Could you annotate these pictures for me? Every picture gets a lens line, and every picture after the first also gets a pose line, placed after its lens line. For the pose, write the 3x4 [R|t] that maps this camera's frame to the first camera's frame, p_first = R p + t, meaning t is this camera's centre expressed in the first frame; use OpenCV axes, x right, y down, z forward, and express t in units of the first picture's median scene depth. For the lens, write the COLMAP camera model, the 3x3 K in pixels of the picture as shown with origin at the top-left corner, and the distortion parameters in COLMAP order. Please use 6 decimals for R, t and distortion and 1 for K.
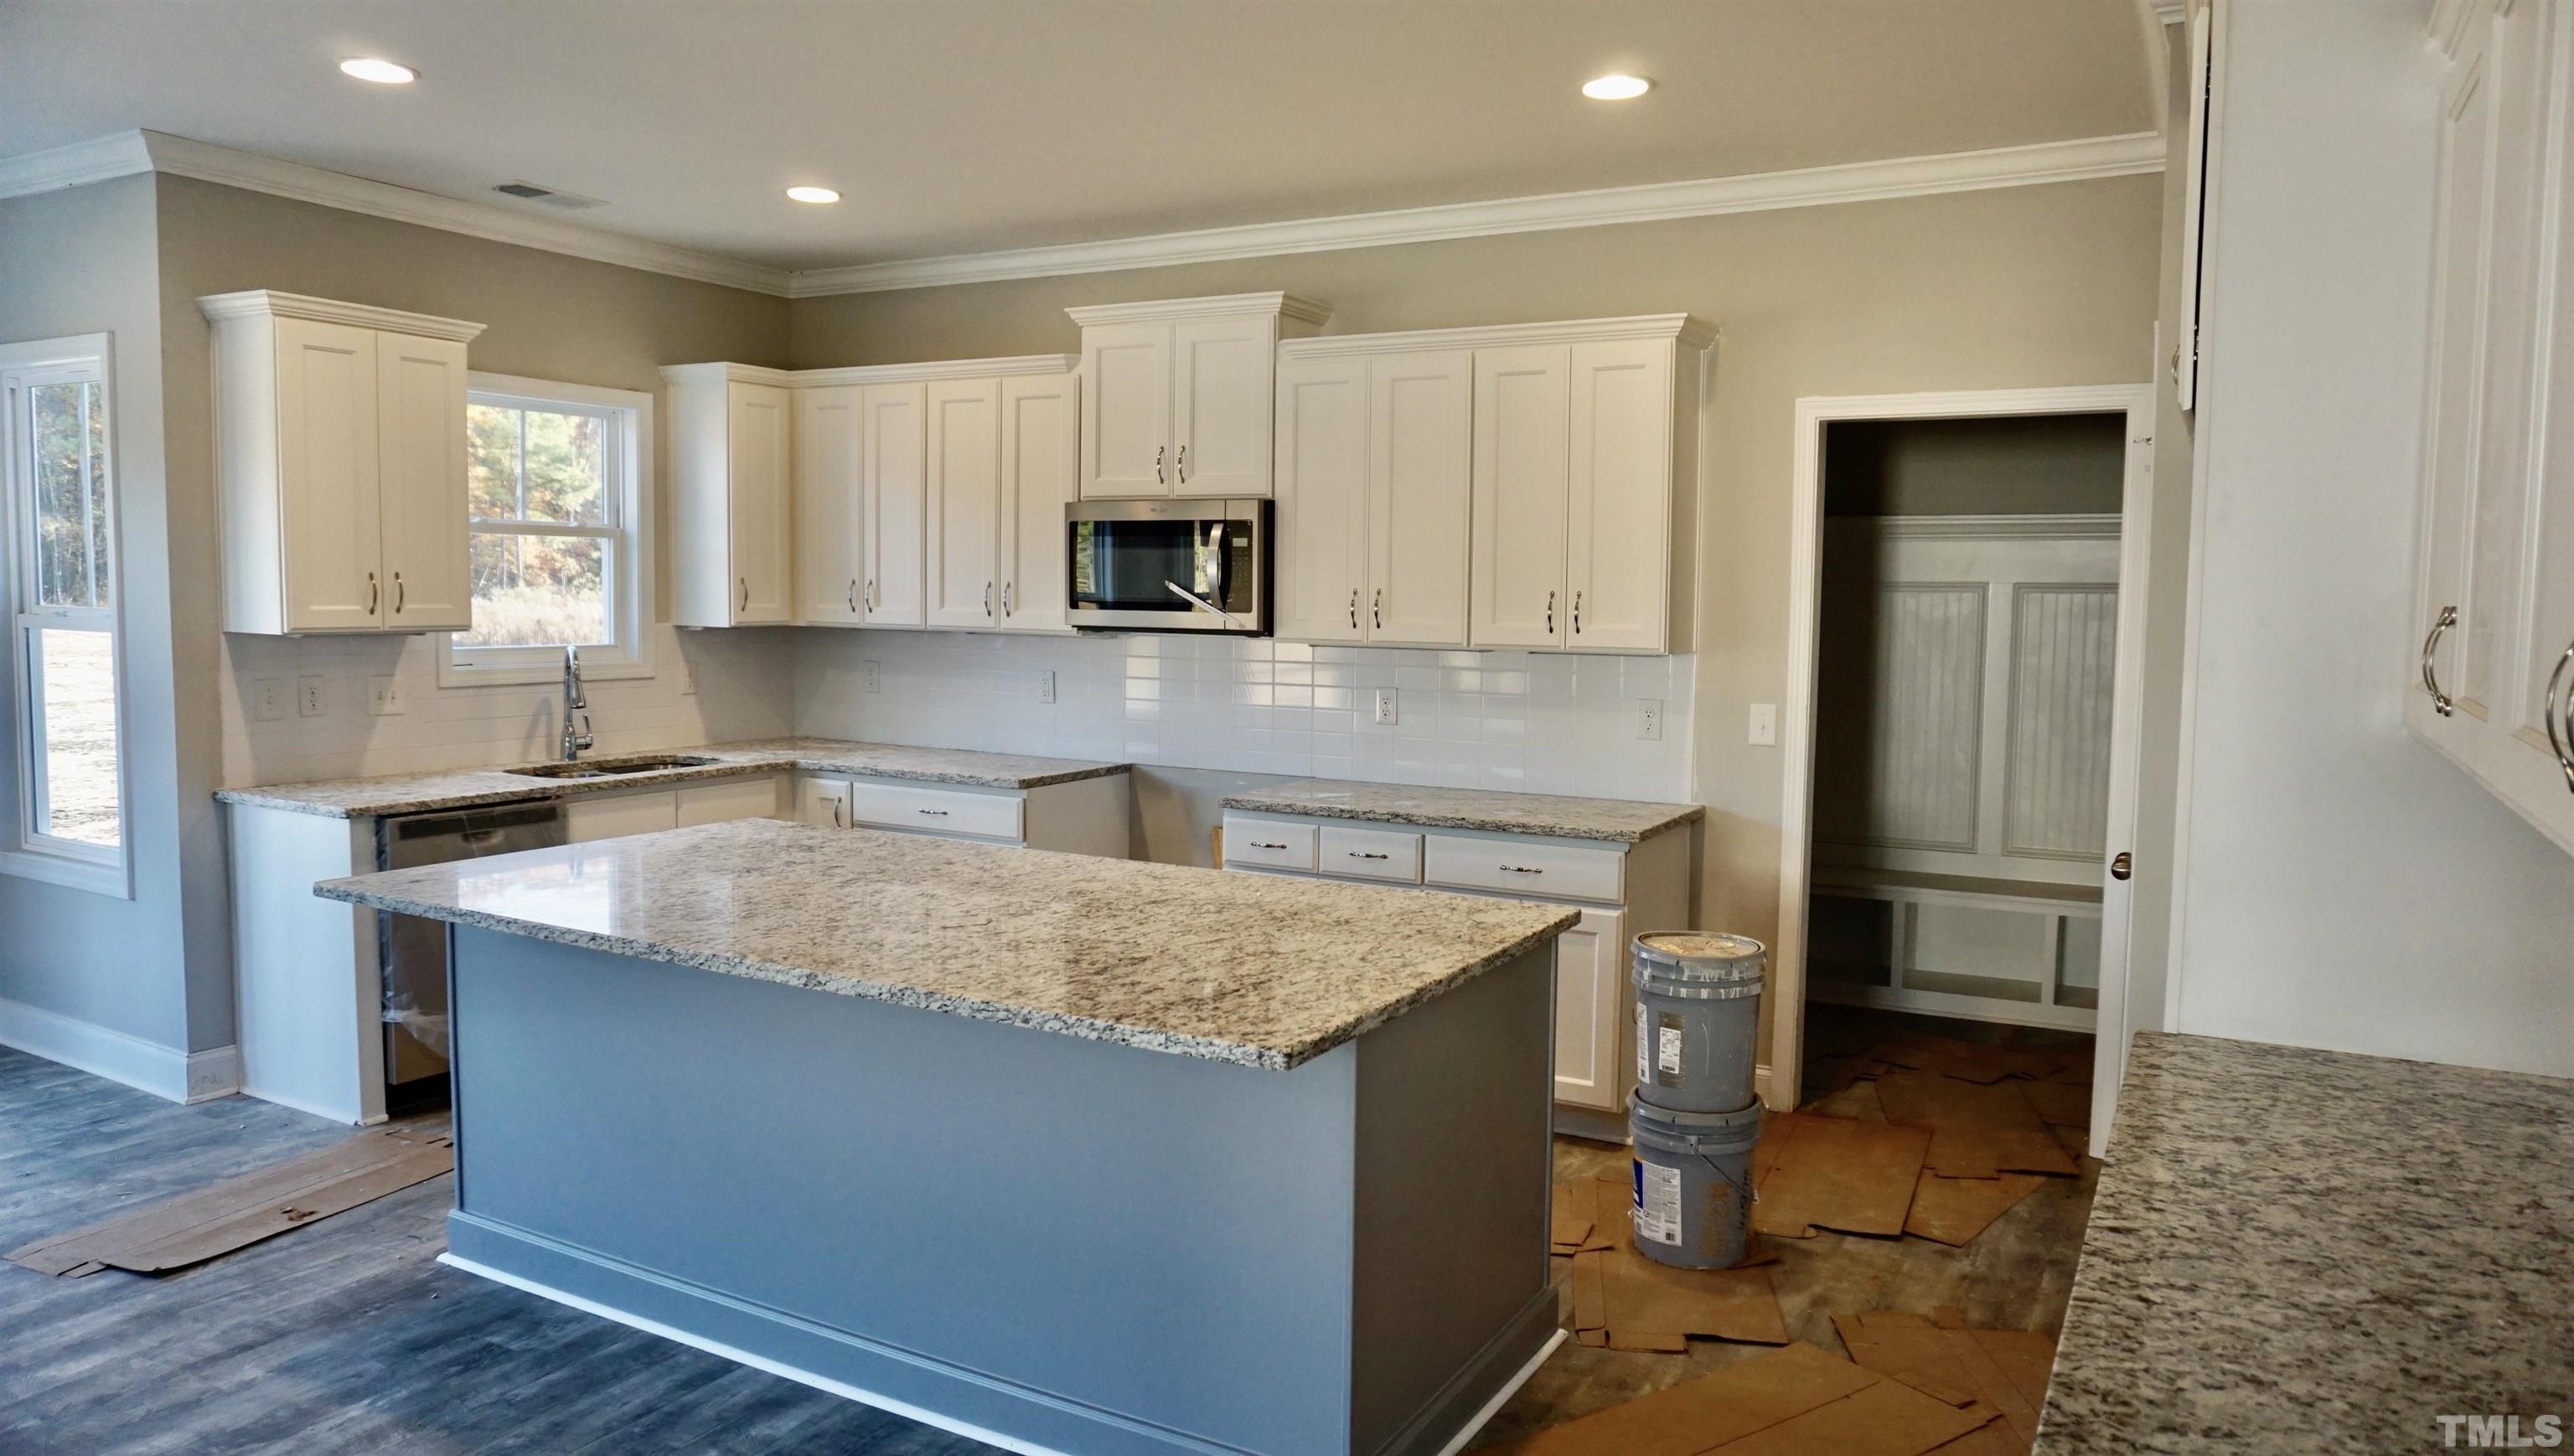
lens RADIAL K [[1688.4, 0, 1261.3], [0, 1688.4, 724.1], [0, 0, 1]] dist [-0.044291, 0.048521]
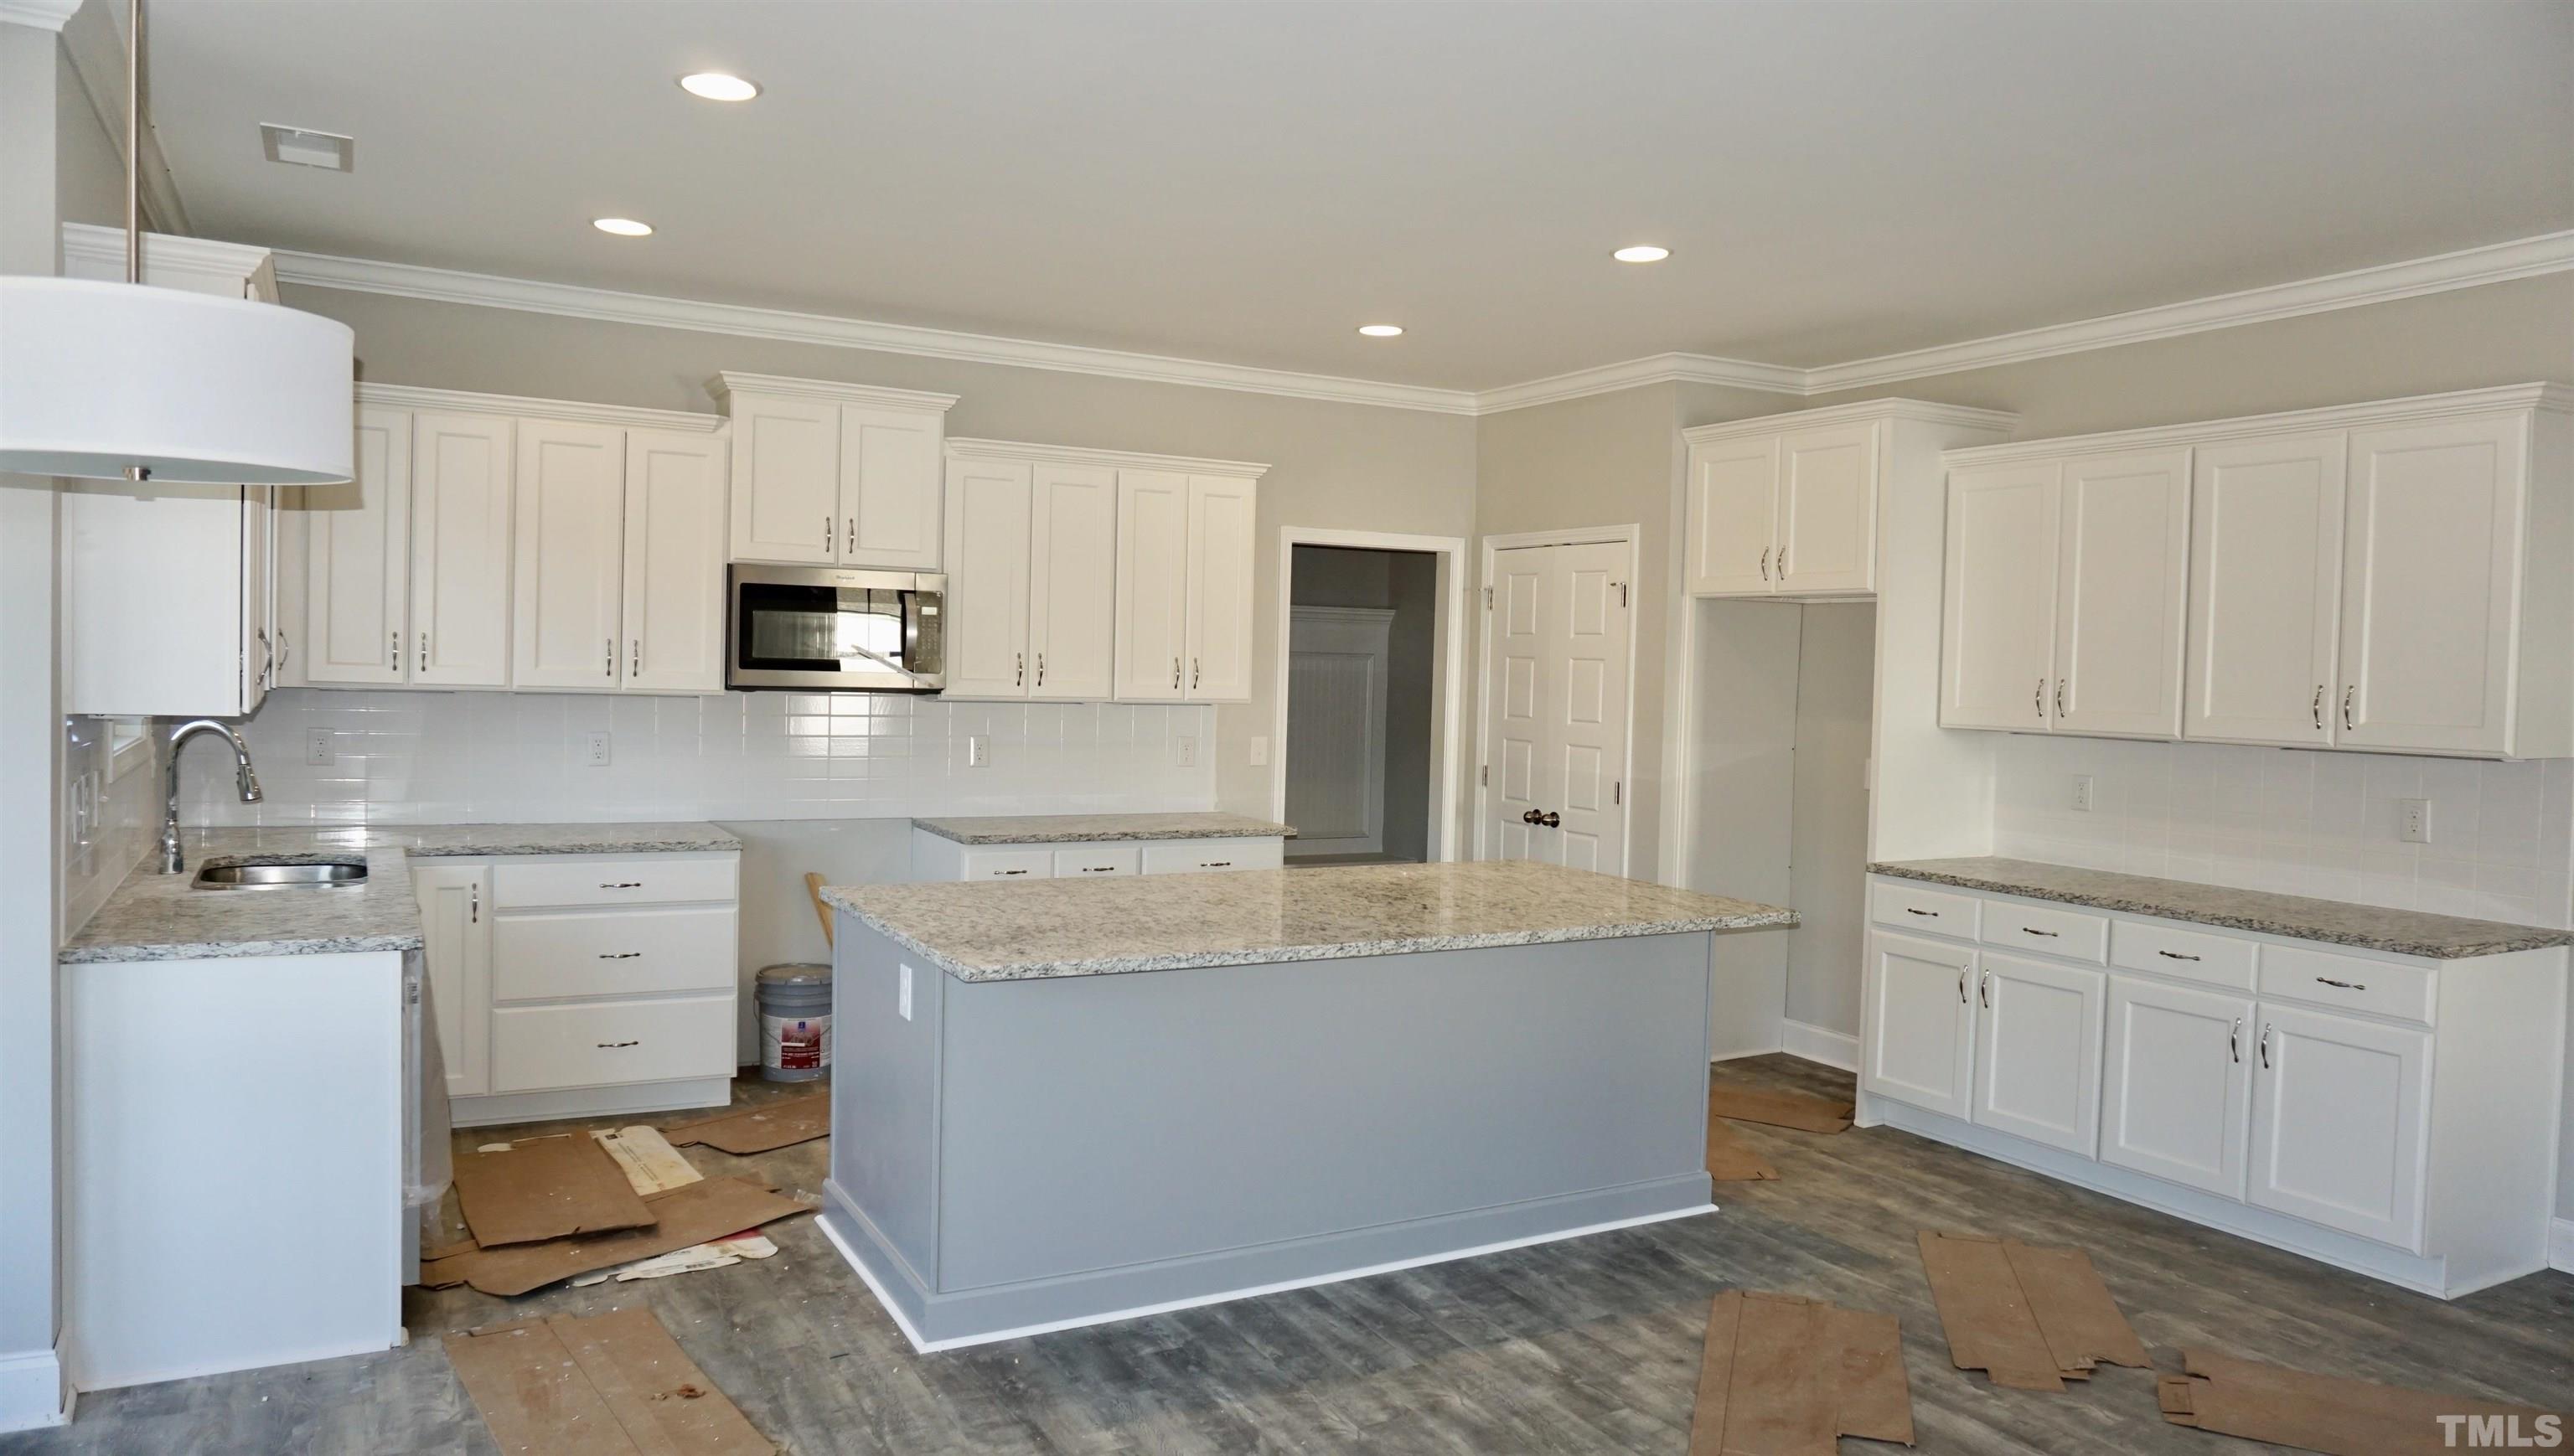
lens RADIAL K [[1661.3, 0, 1278.9], [0, 1661.3, 694.3], [0, 0, 1]] dist [-0.021021, 0.002212]
pose [[0.535432, -0.015071, 0.844444, -0.915775], [0.048334, 0.998749, -0.012823, -0.028703], [-0.843194, 0.047681, 0.535491, 0.230225]]
